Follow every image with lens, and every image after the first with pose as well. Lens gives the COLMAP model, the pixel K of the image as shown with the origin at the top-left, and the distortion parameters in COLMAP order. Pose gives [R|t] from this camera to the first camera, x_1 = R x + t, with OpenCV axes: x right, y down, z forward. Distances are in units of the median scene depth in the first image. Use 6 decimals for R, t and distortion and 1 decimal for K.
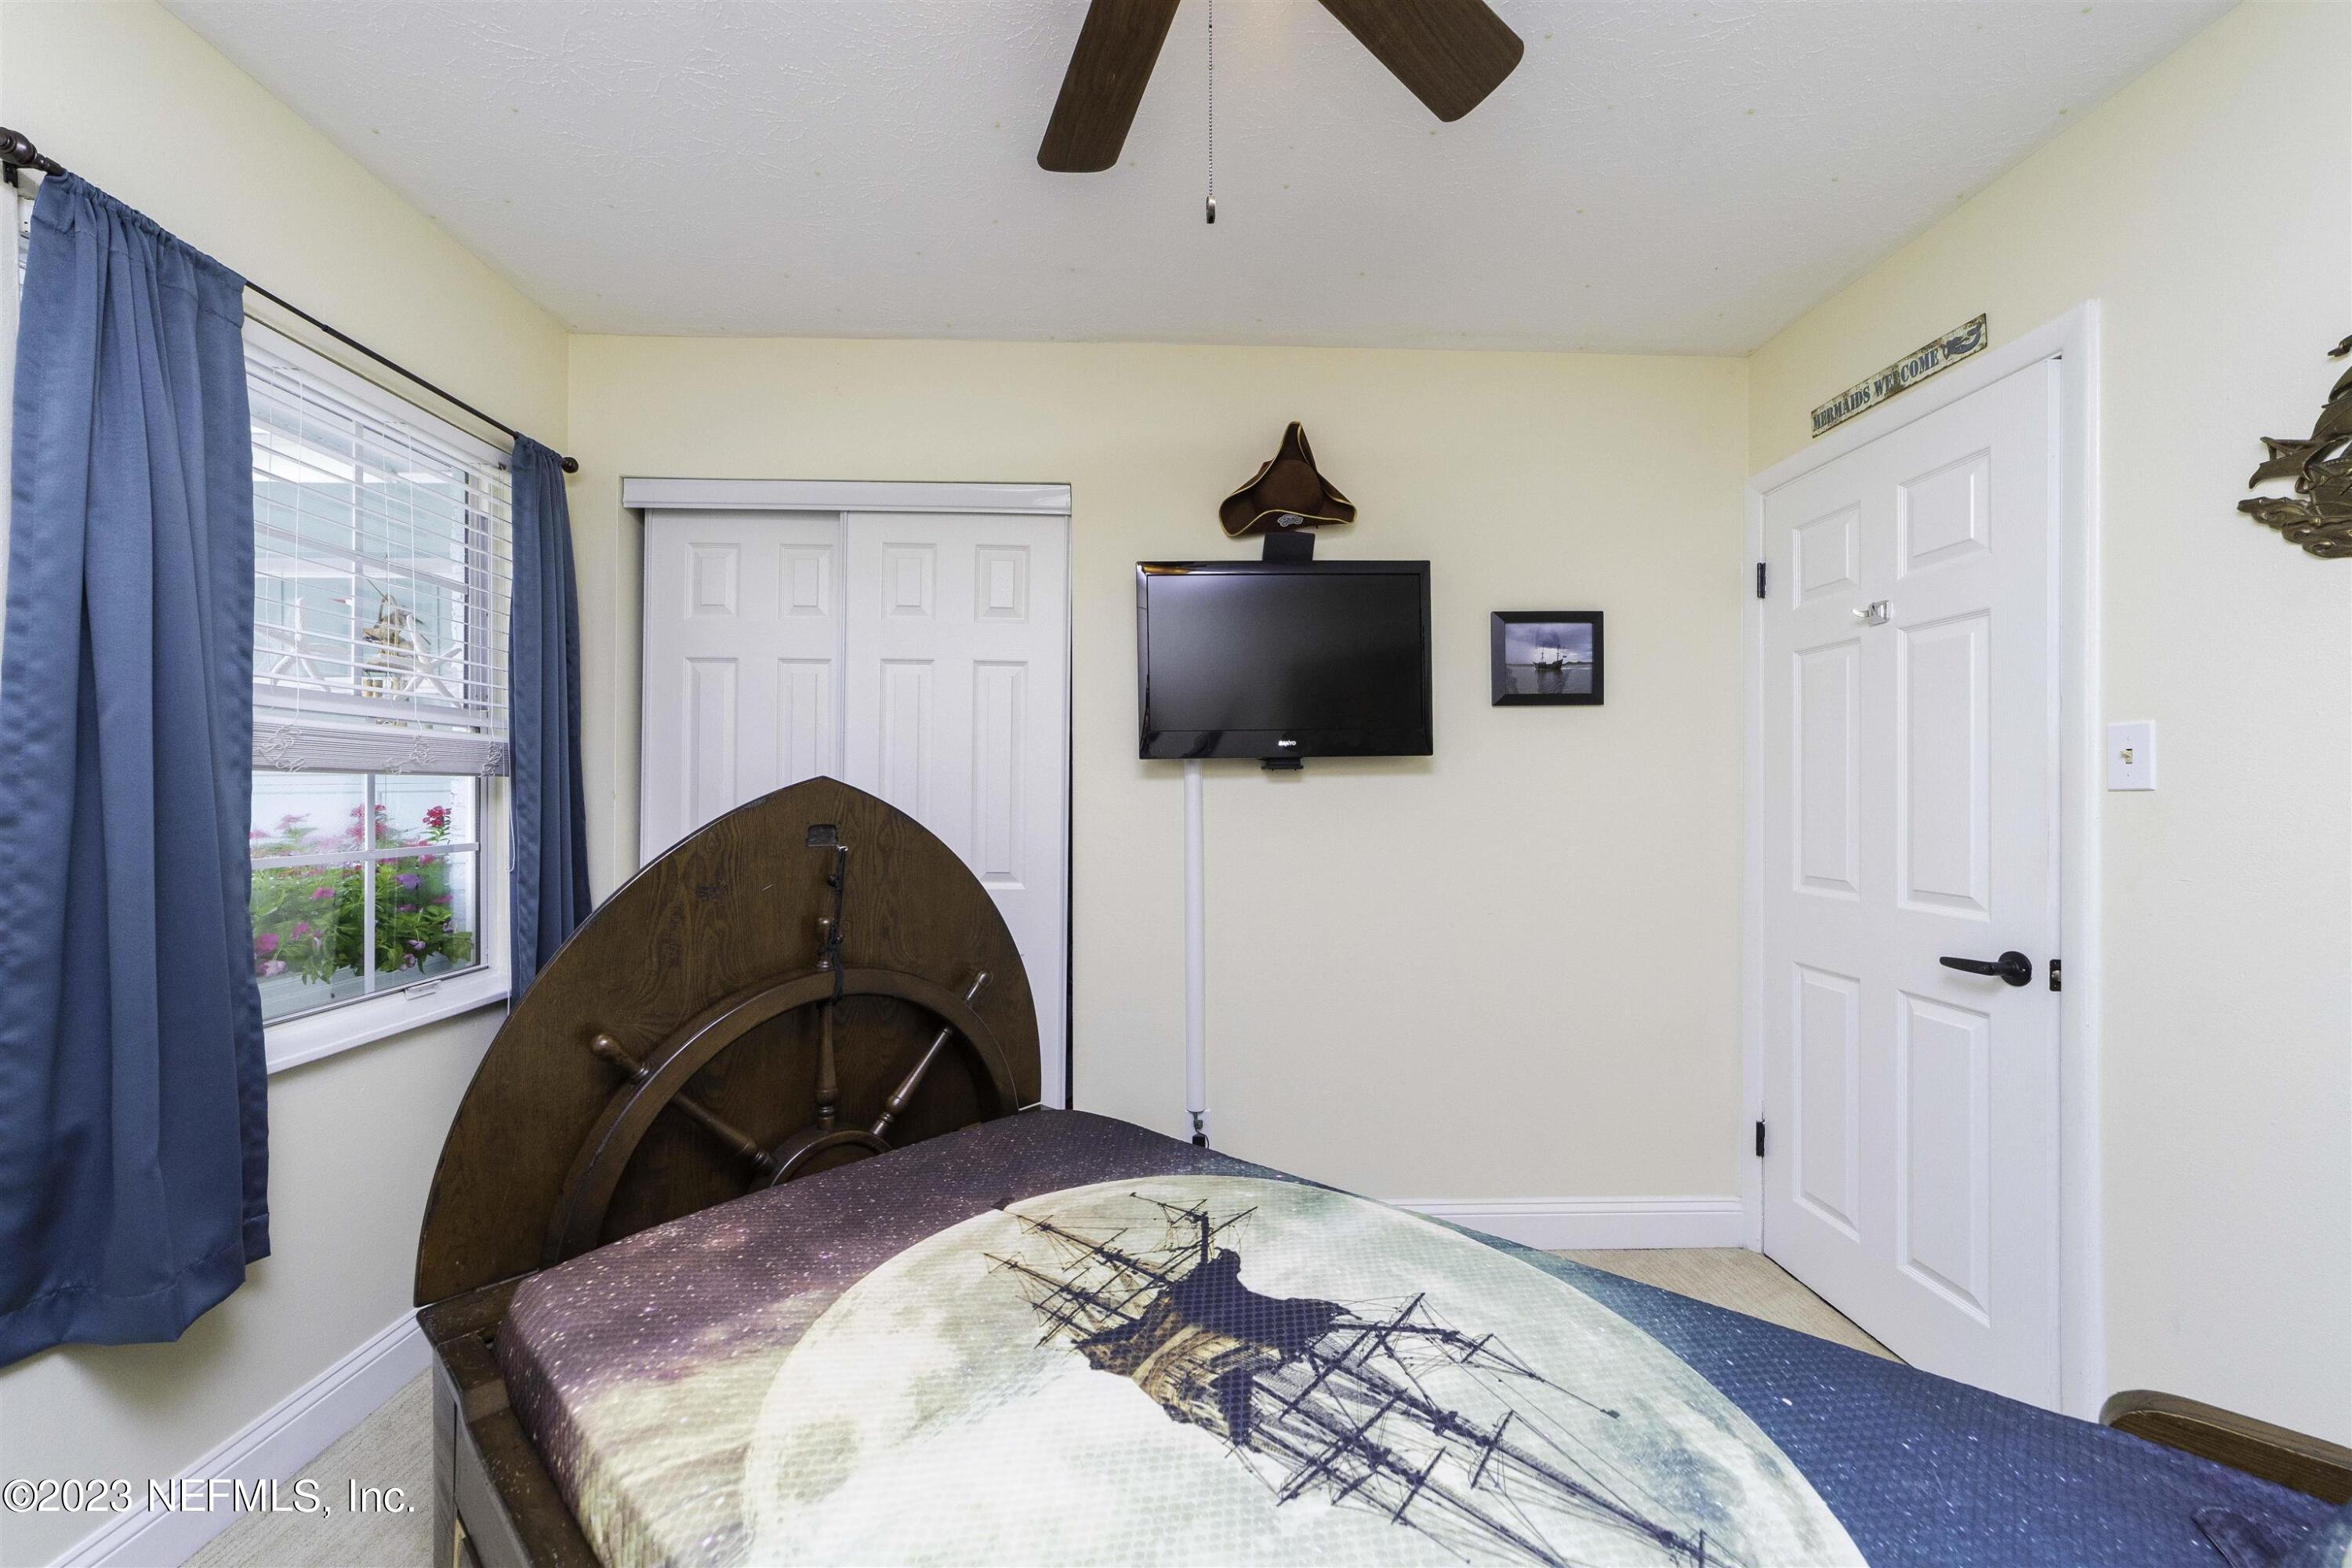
lens RADIAL K [[891.9, 0, 1170.5], [0, 891.9, 792.0], [0, 0, 1]] dist [-0.012605, 0.004157]
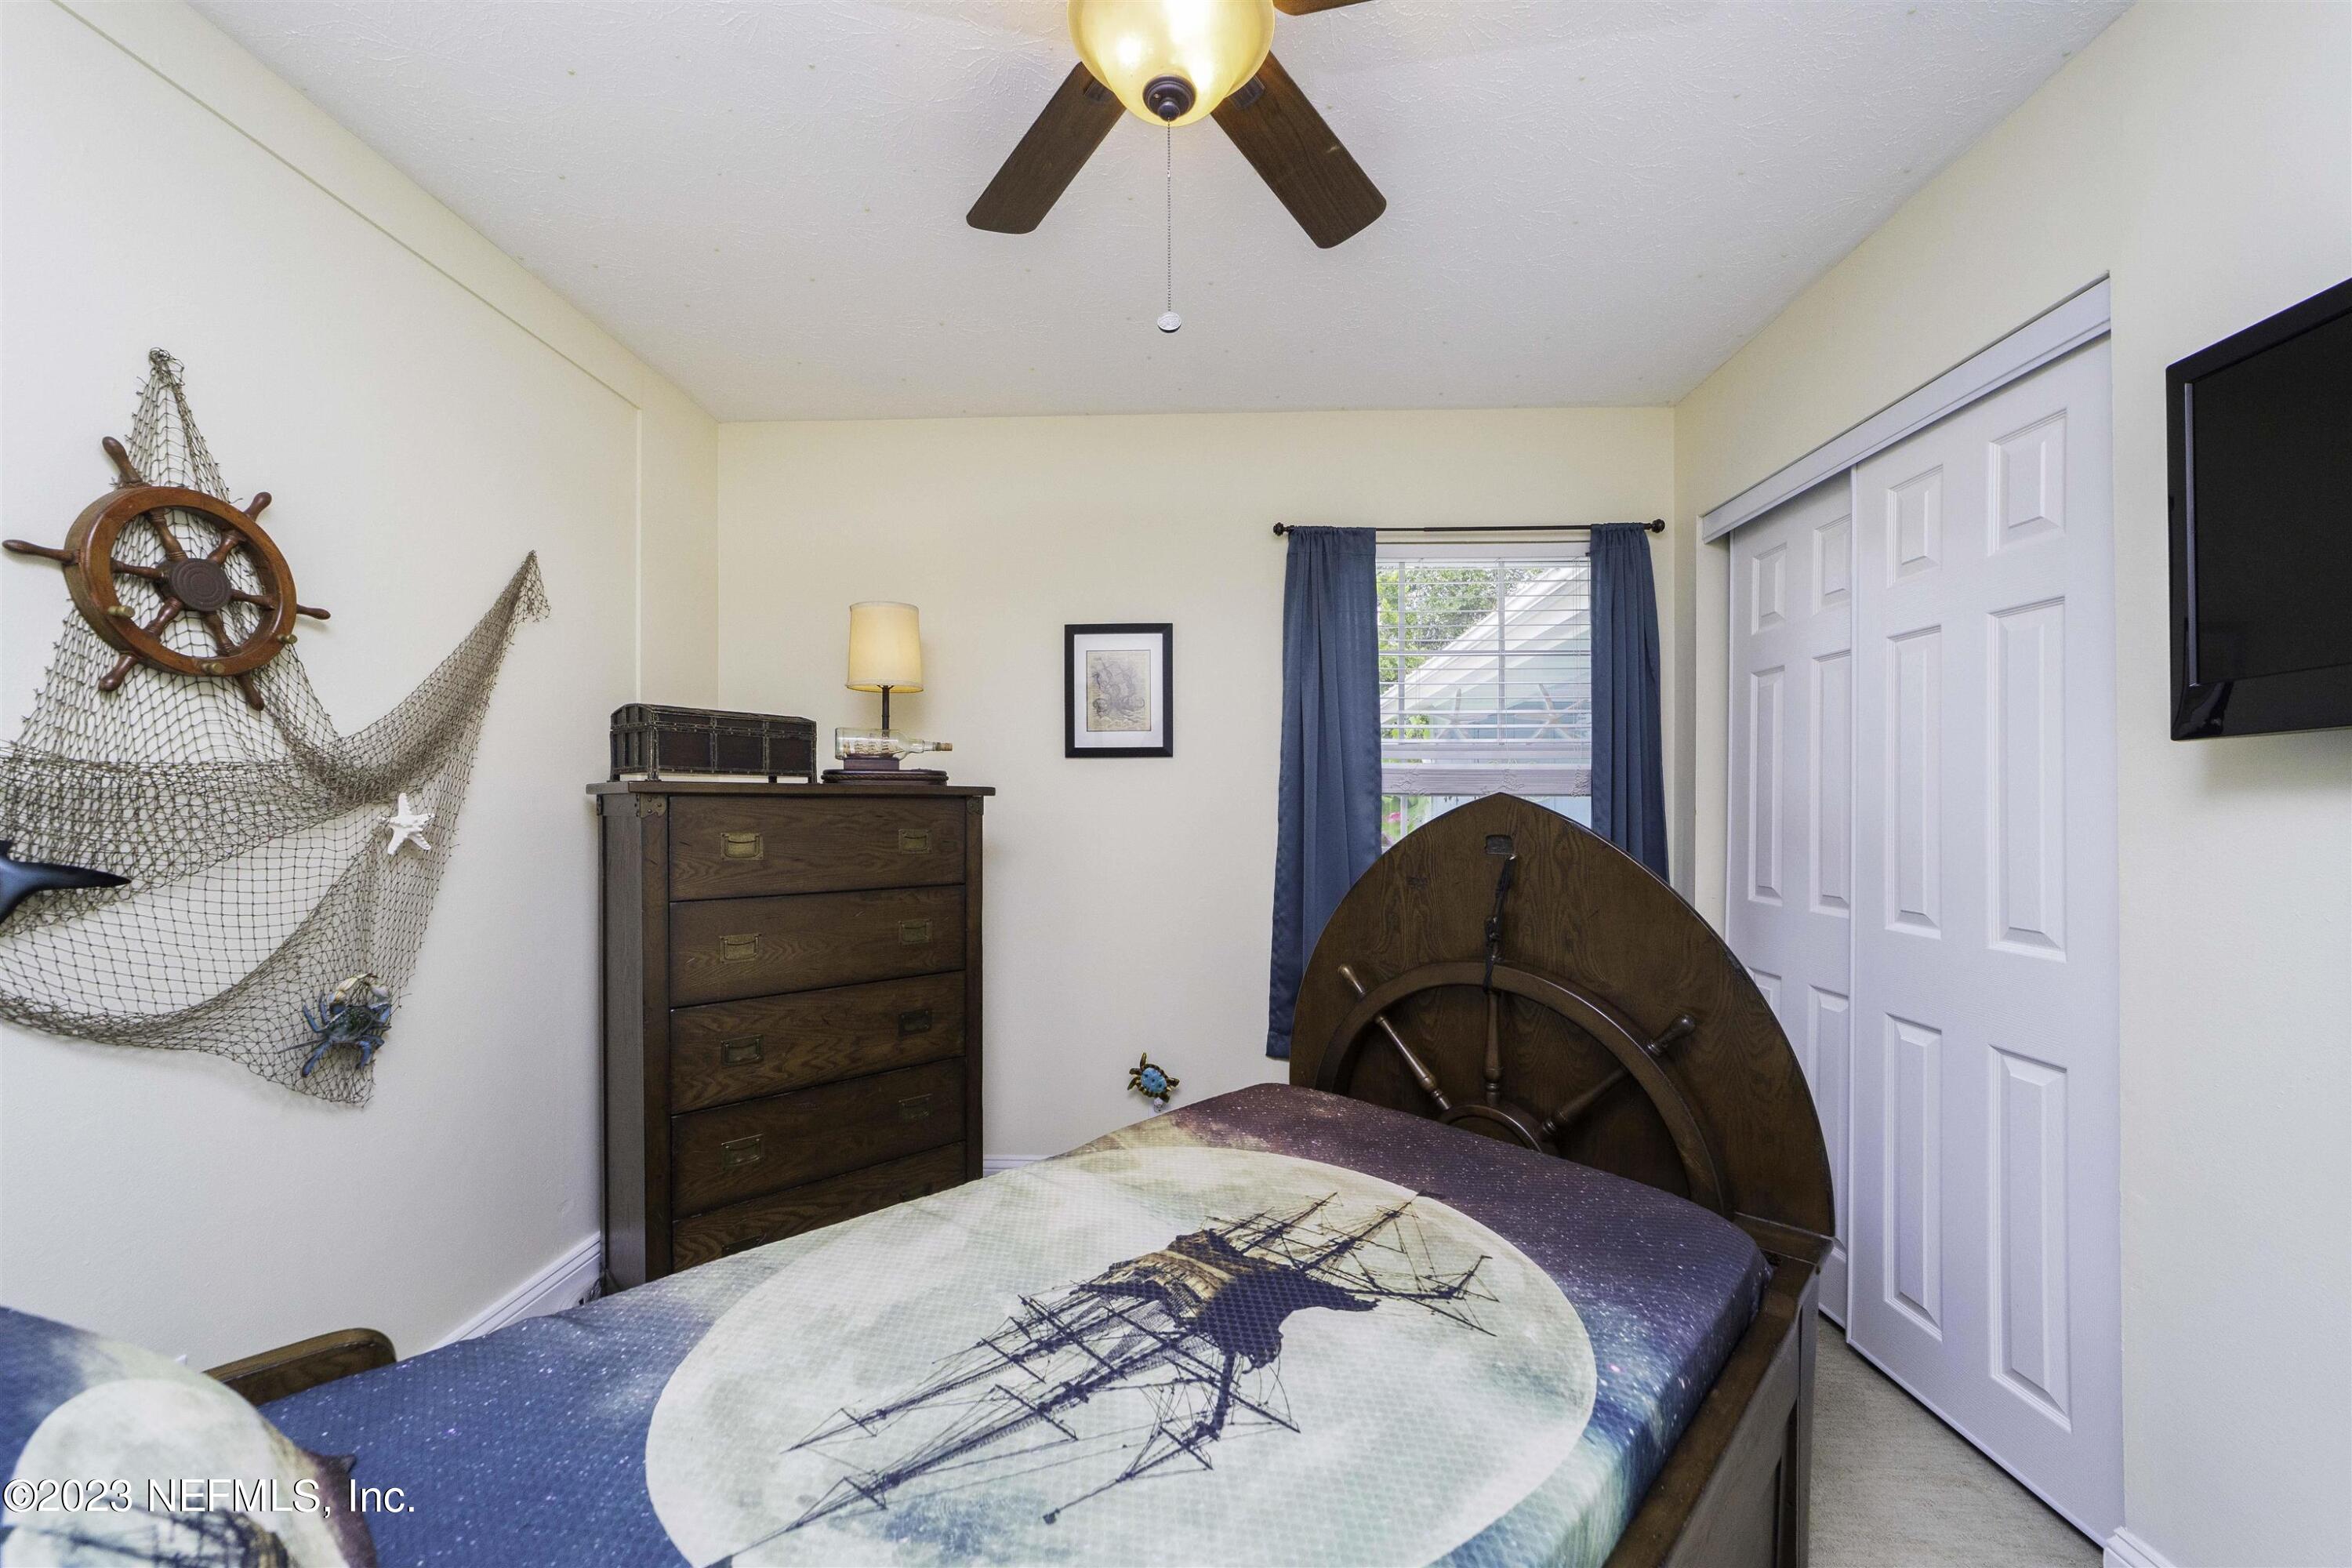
lens RADIAL K [[891.9, 0, 1178.3], [0, 891.9, 803.7], [0, 0, 1]] dist [-0.012605, 0.004157]
pose [[-0.062490, -0.008565, -0.998009, 1.170109], [-0.001339, 0.999963, -0.008498, 0.011060], [0.998045, 0.000805, -0.062499, 1.013556]]
